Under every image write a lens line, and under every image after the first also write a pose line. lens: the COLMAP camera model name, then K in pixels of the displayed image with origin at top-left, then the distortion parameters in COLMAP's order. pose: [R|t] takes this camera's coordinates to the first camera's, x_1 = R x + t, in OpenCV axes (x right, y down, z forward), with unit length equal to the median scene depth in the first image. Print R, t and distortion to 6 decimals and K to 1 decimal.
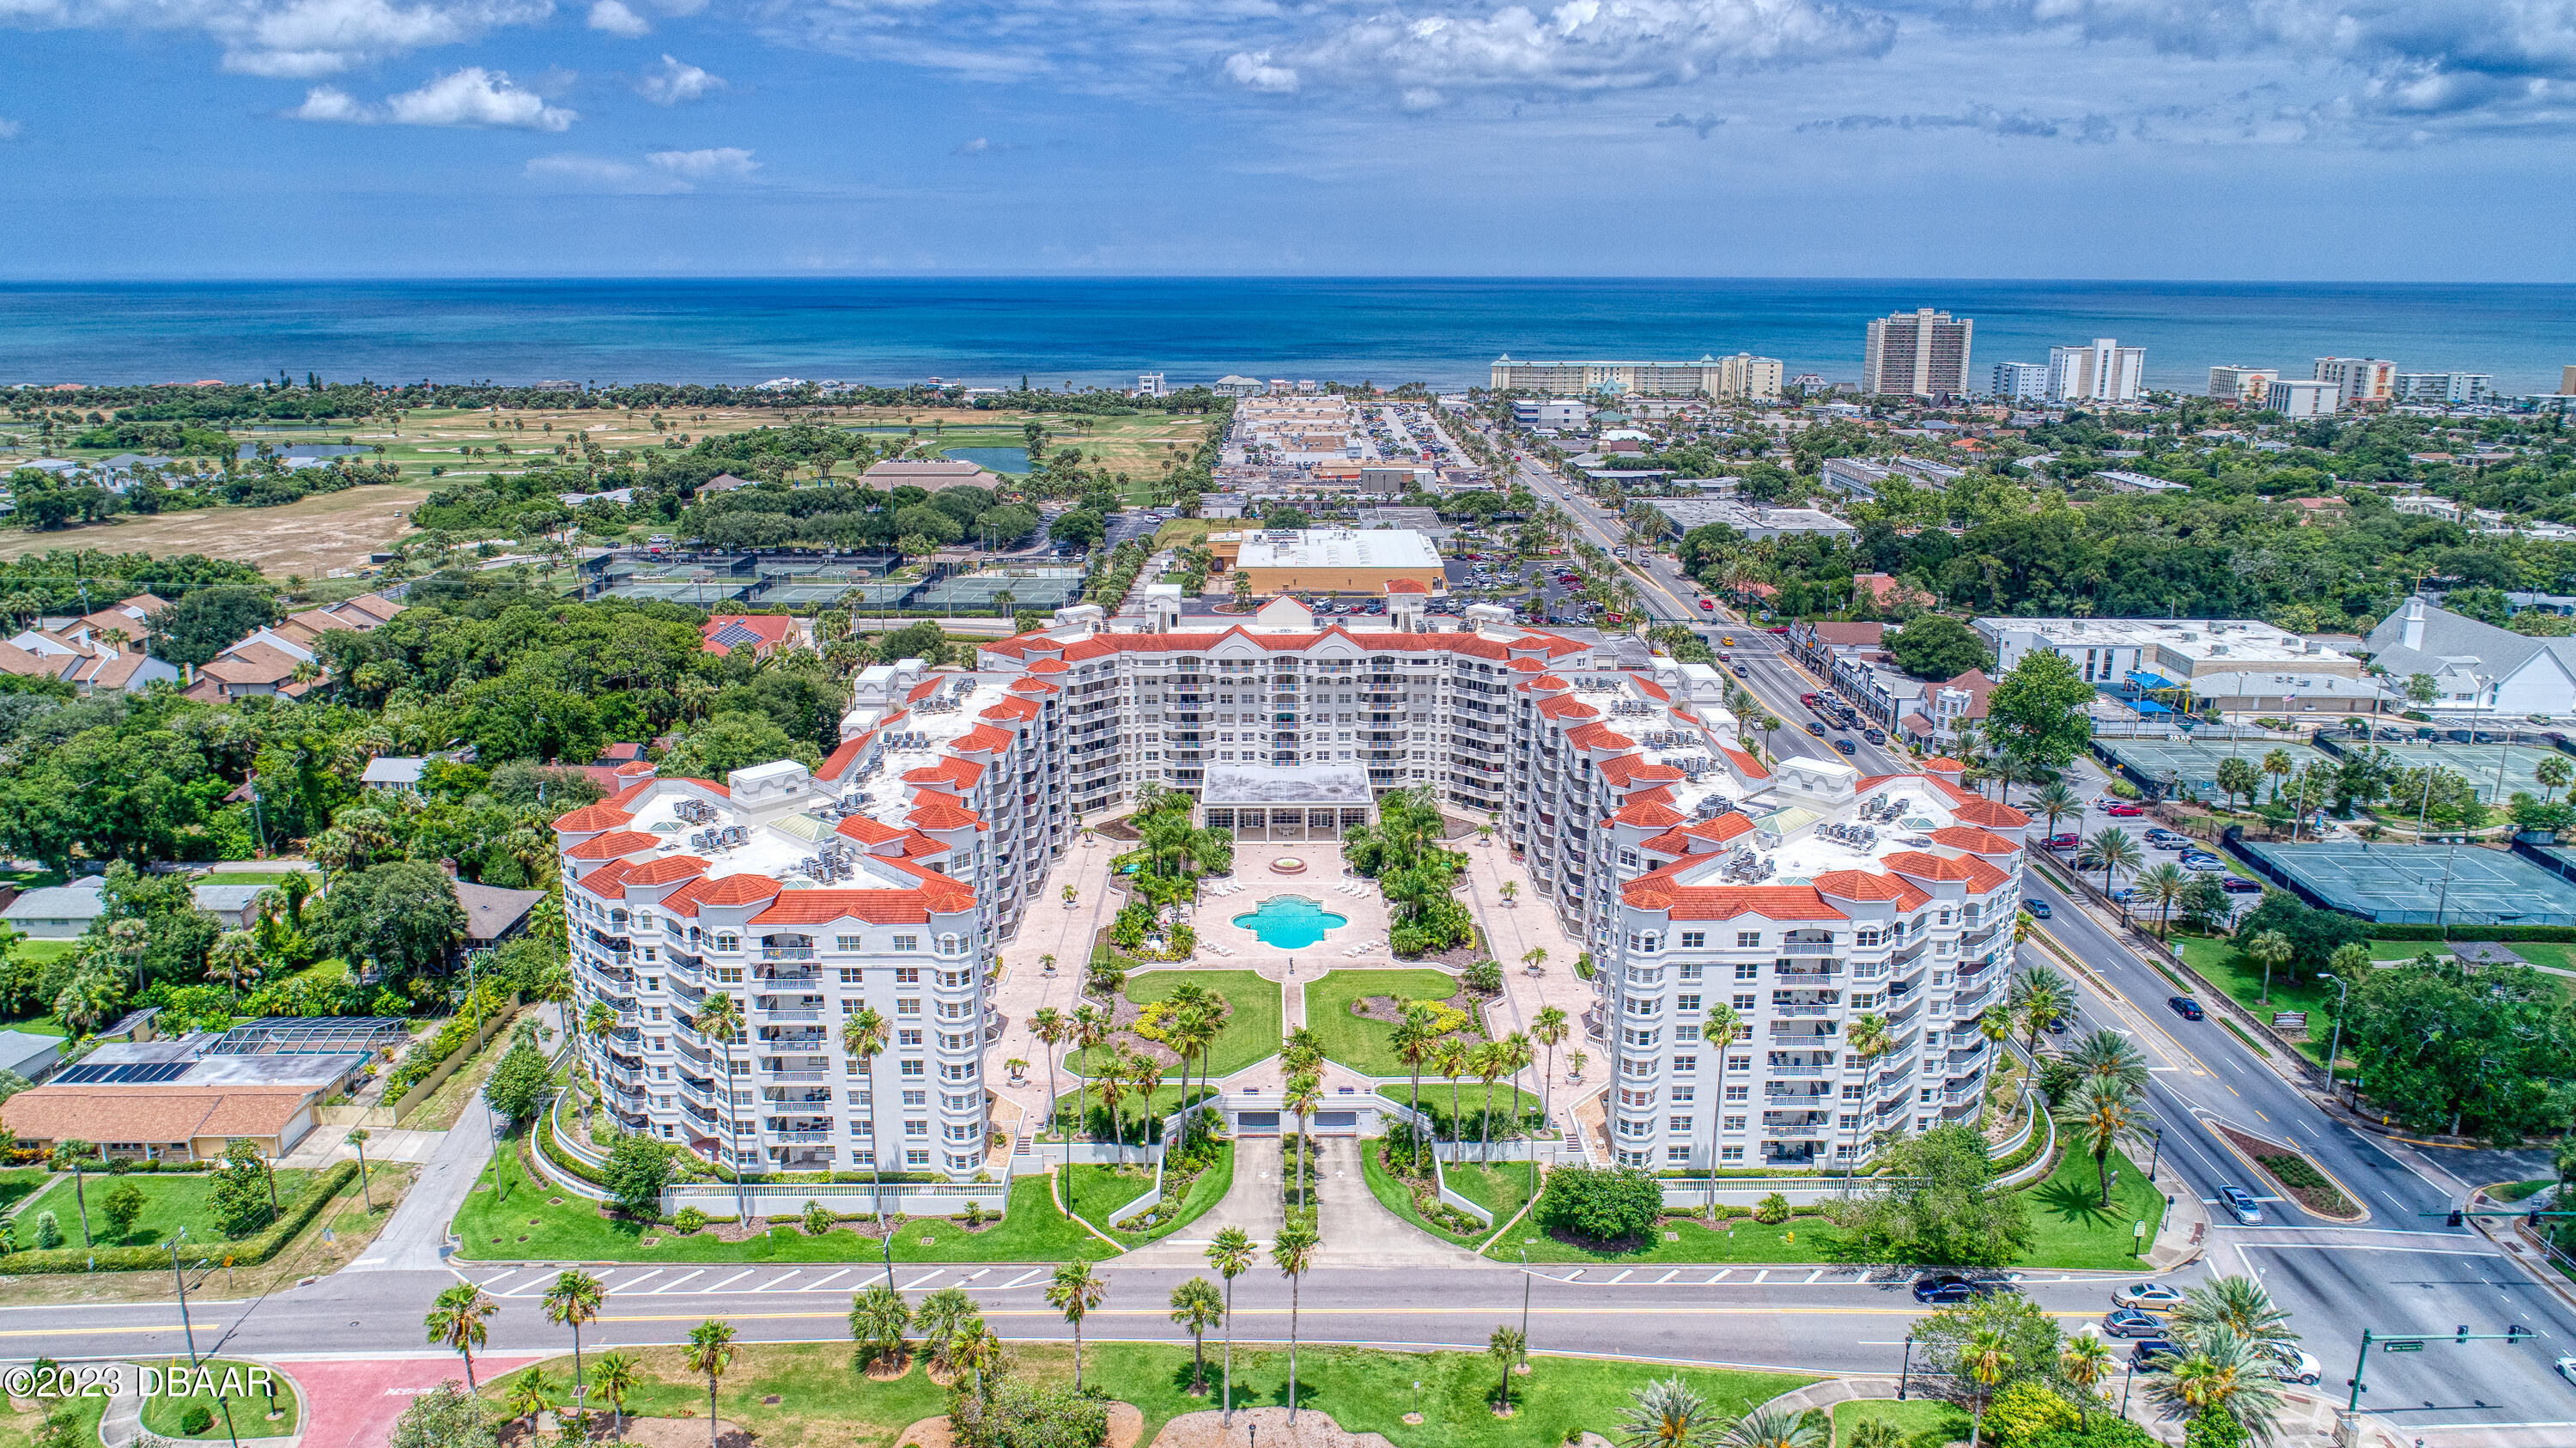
lens RADIAL K [[1747.5, 0, 1285.4], [0, 1747.5, 747.0], [0, 0, 1]] dist [-0.013536, 0.003953]
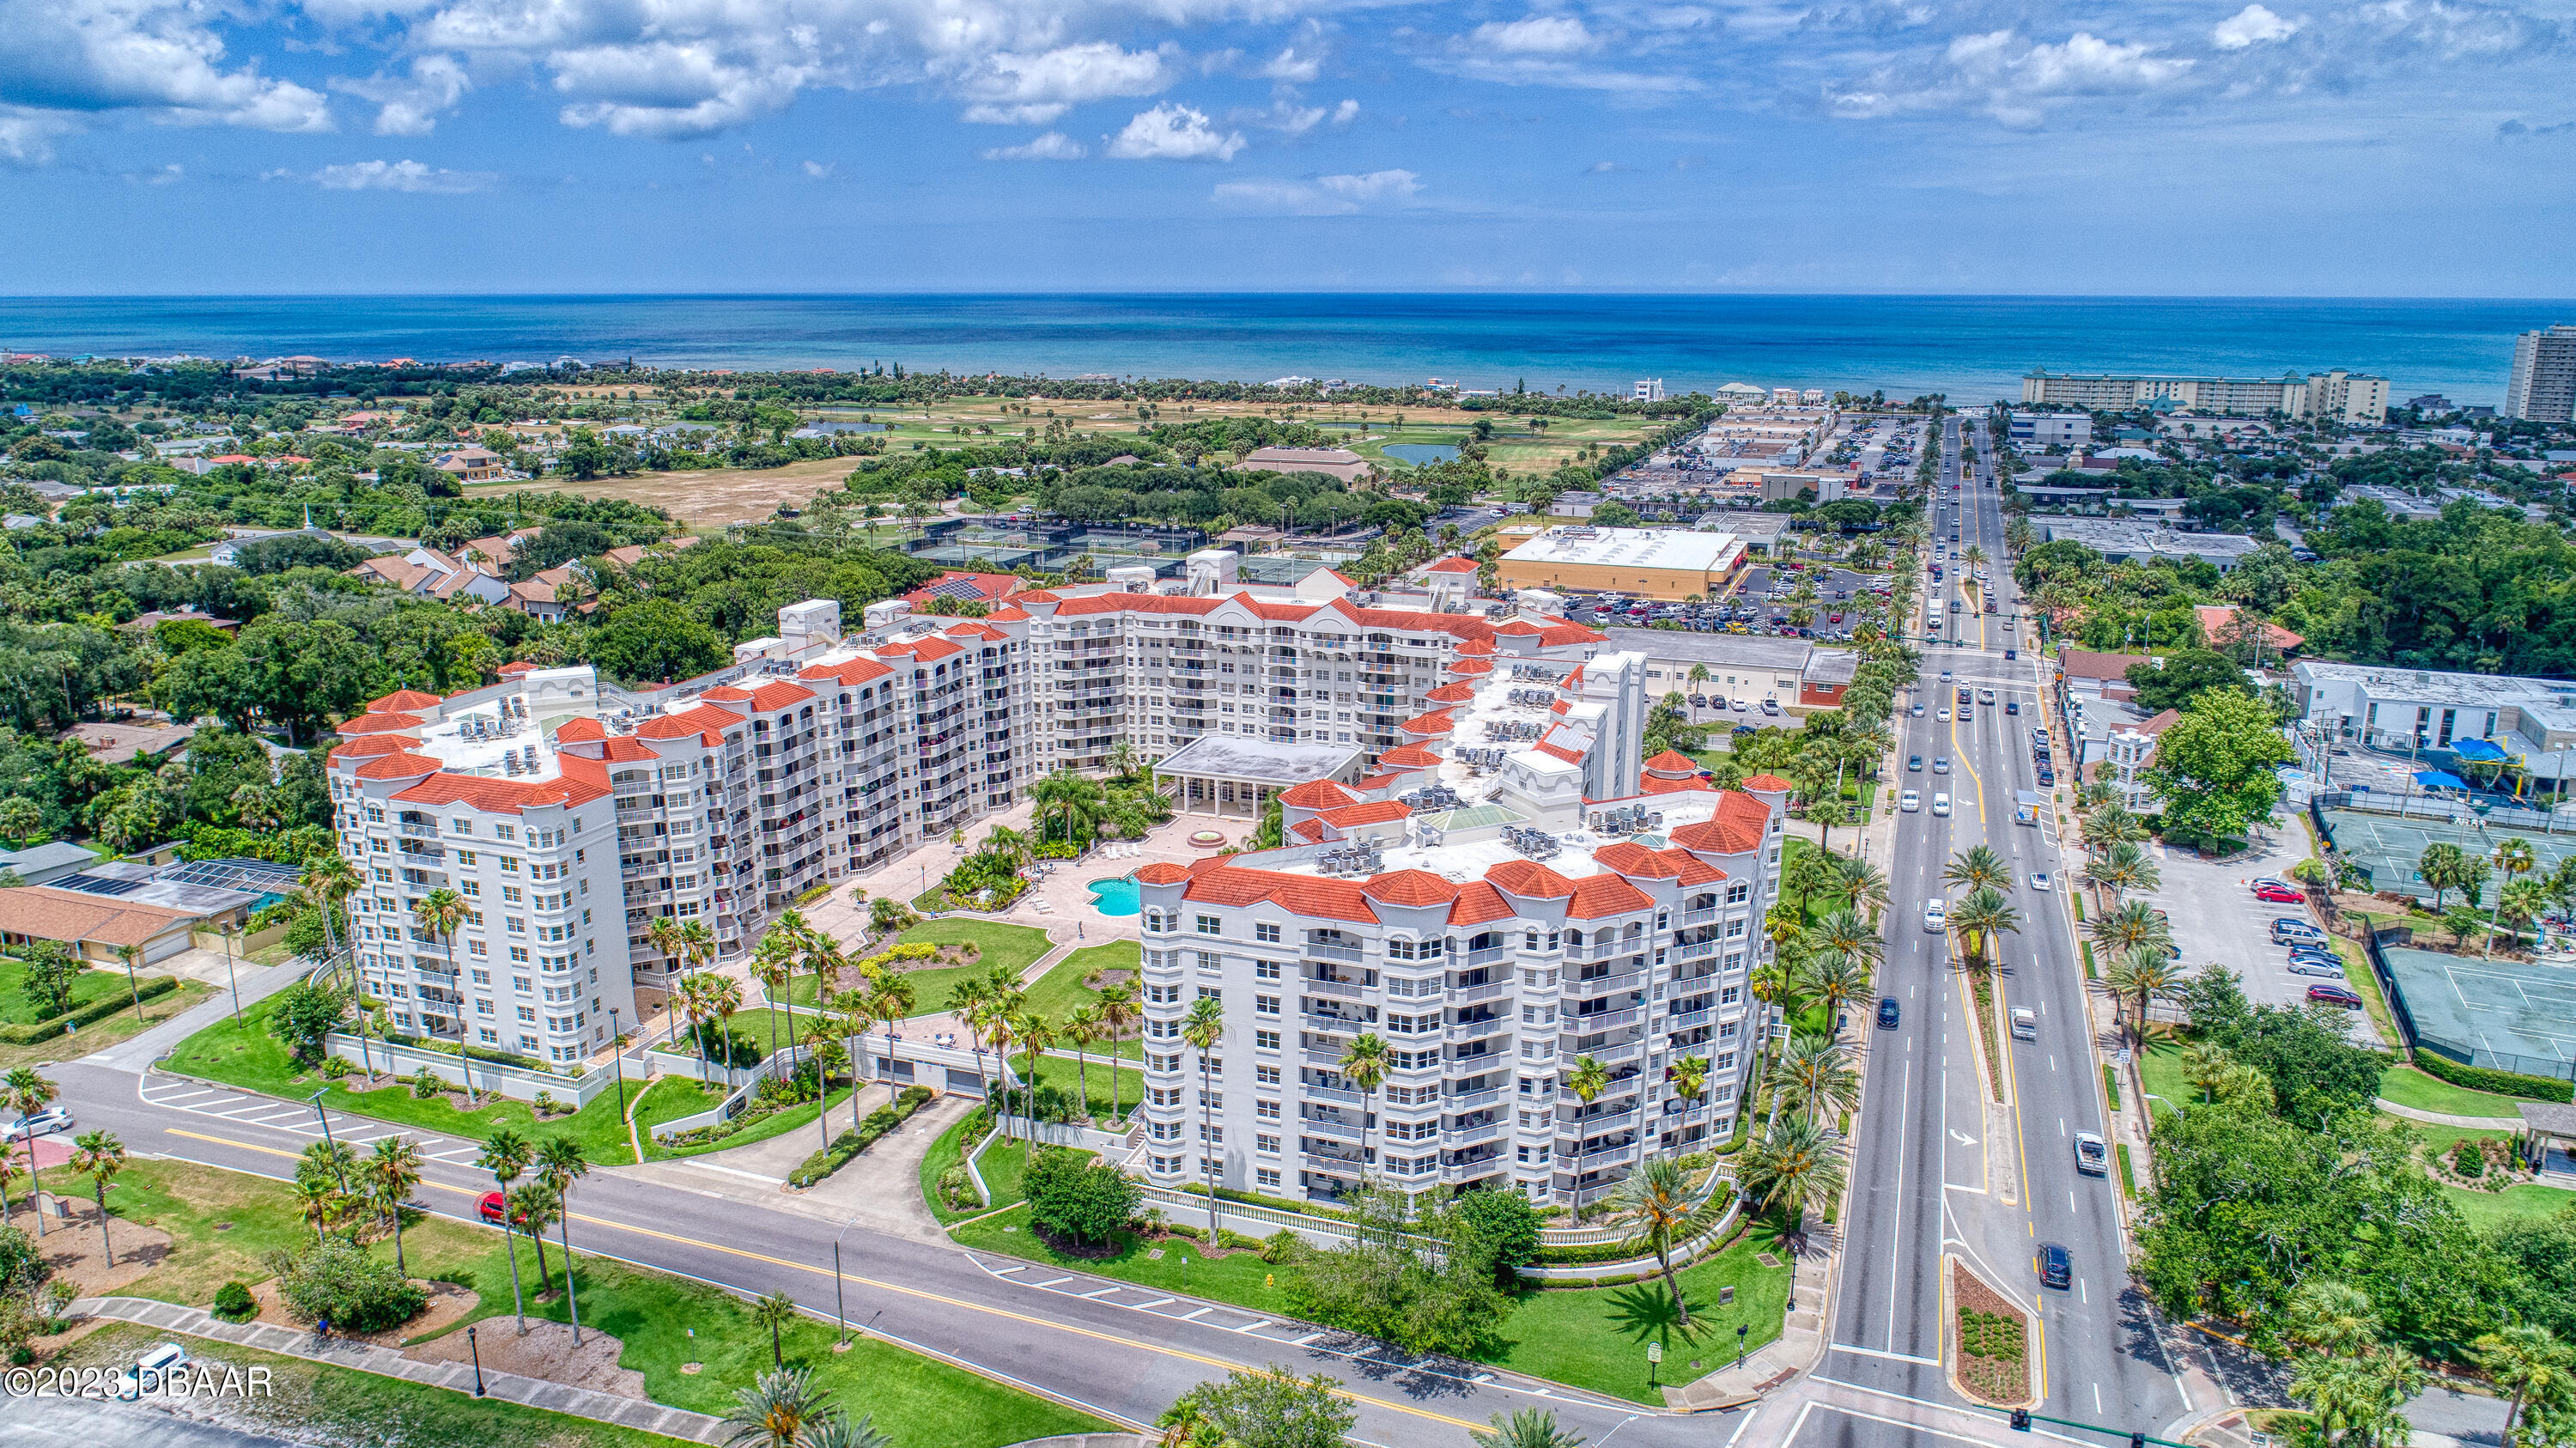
lens RADIAL K [[1747.5, 0, 1285.4], [0, 1747.5, 747.0], [0, 0, 1]] dist [-0.013536, 0.003953]
pose [[0.934919, 0.089891, -0.343288, 0.389361], [-0.093107, 0.995631, 0.007138, 0.007463], [0.342430, 0.025289, 0.939203, 0.124384]]
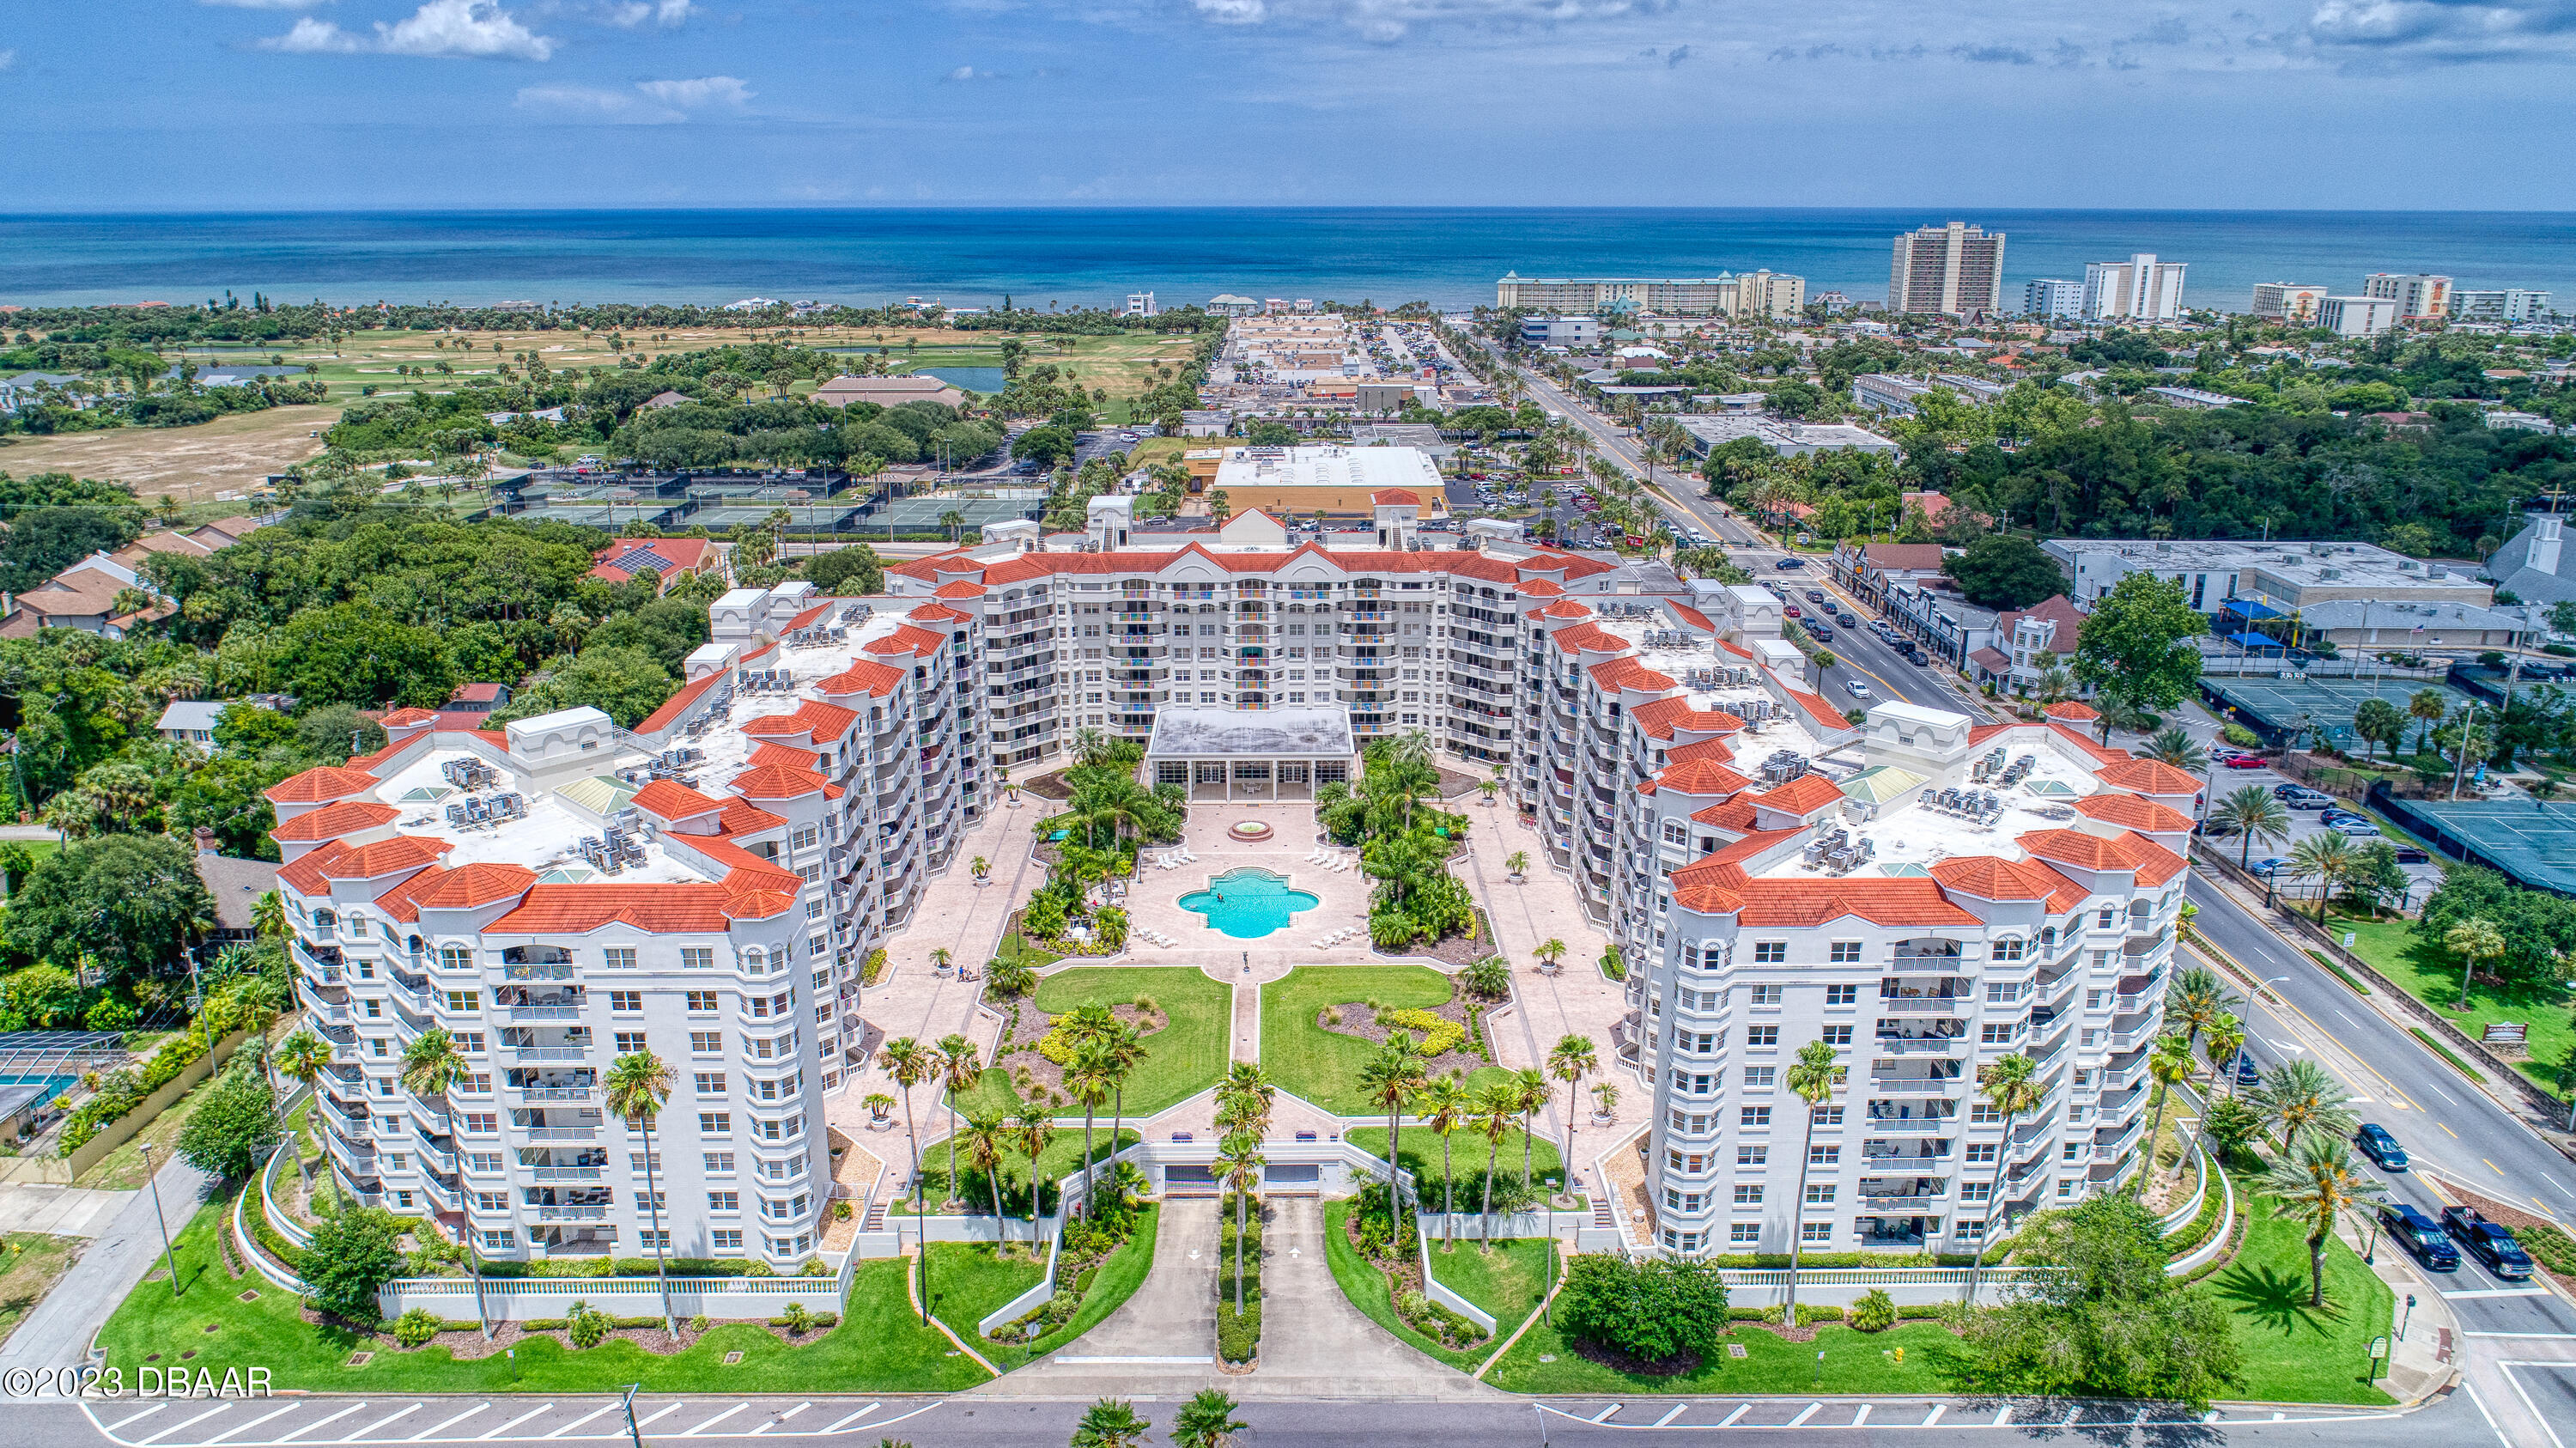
lens RADIAL K [[1747.5, 0, 1285.4], [0, 1747.5, 747.0], [0, 0, 1]] dist [-0.013536, 0.003953]
pose [[0.999995, -0.000878, -0.002925, 0.021845], [0.000983, 0.999350, 0.036041, -0.001798], [0.002892, -0.036044, 0.999346, 0.184909]]
